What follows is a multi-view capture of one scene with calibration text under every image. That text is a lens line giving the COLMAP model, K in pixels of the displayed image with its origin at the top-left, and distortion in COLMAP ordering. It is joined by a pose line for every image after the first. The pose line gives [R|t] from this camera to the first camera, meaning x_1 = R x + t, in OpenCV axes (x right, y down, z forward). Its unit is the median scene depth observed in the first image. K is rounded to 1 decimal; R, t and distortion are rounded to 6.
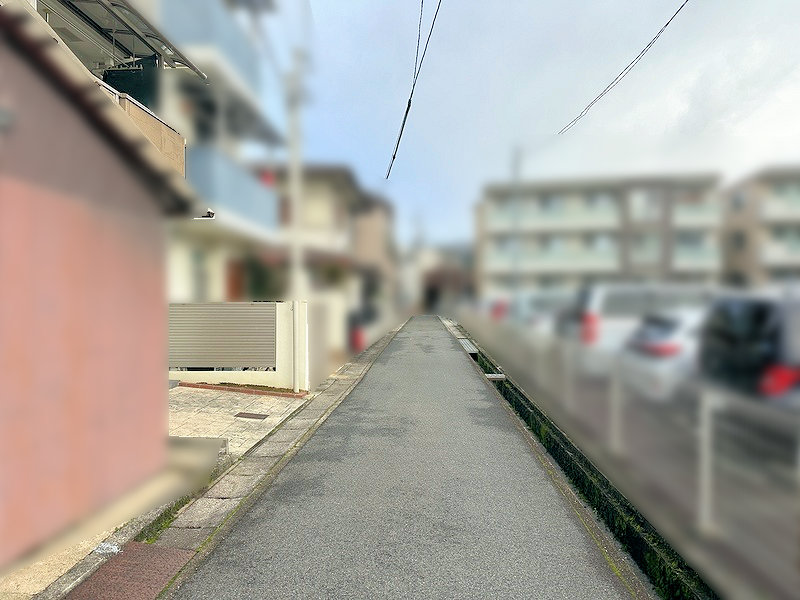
lens RADIAL K [[553.6, 0, 400.0], [0, 553.6, 300.0], [0, 0, 1]] dist [0.004091, 0.001316]
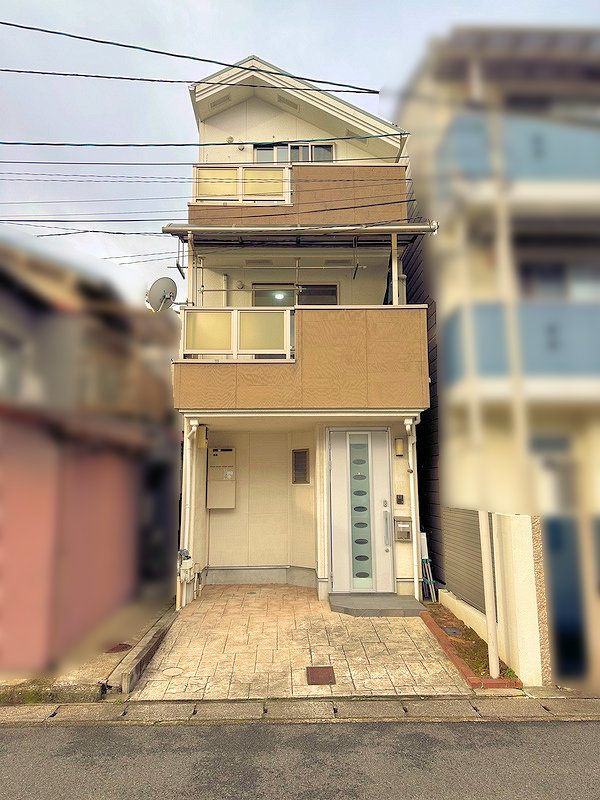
lens RADIAL K [[553.6, 0, 300.0], [0, 553.6, 400.0], [0, 0, 1]] dist [0.004091, 0.001316]
pose [[0.070529, -0.160843, -0.984457, 0.615864], [0.000539, 0.986921, -0.161207, -0.034789], [0.997510, 0.010840, 0.069693, 1.143587]]
